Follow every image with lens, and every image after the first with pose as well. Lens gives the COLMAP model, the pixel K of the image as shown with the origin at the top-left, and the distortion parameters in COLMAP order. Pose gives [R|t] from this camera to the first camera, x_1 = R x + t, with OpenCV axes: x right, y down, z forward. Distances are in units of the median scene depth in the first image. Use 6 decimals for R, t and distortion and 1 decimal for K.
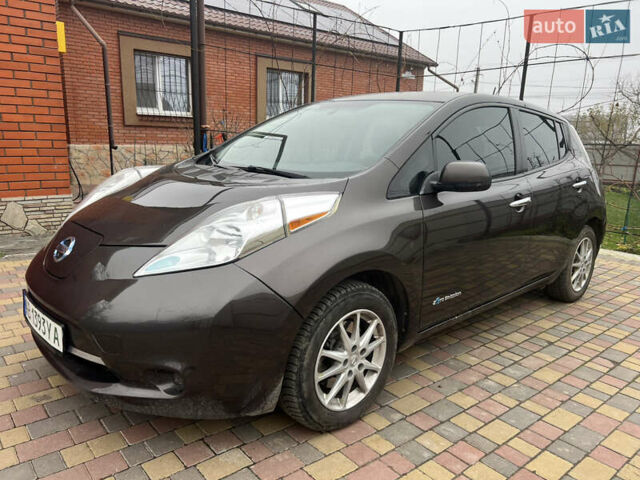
lens RADIAL K [[483.2, 0, 318.7], [0, 483.2, 241.8], [0, 0, 1]] dist [0.049141, -0.049034]
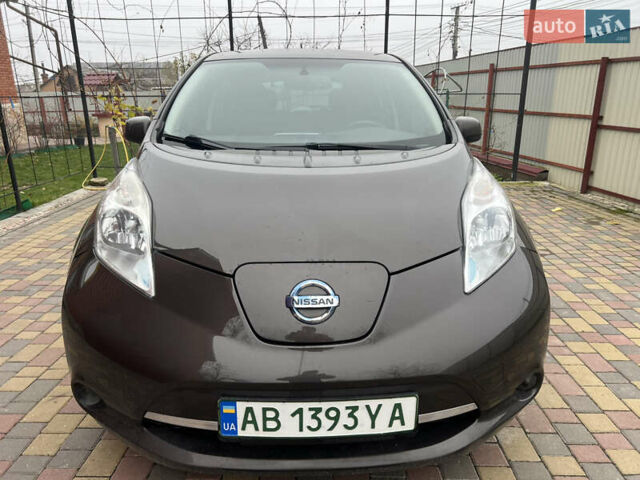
lens RADIAL K [[478.2, 0, 322.9], [0, 478.2, 240.3], [0, 0, 1]] dist [0.046576, -0.041193]
pose [[0.651113, -0.255371, 0.714729, -0.832483], [0.181419, 0.966764, 0.180151, -0.155610], [-0.736980, 0.012366, 0.675802, 0.488214]]
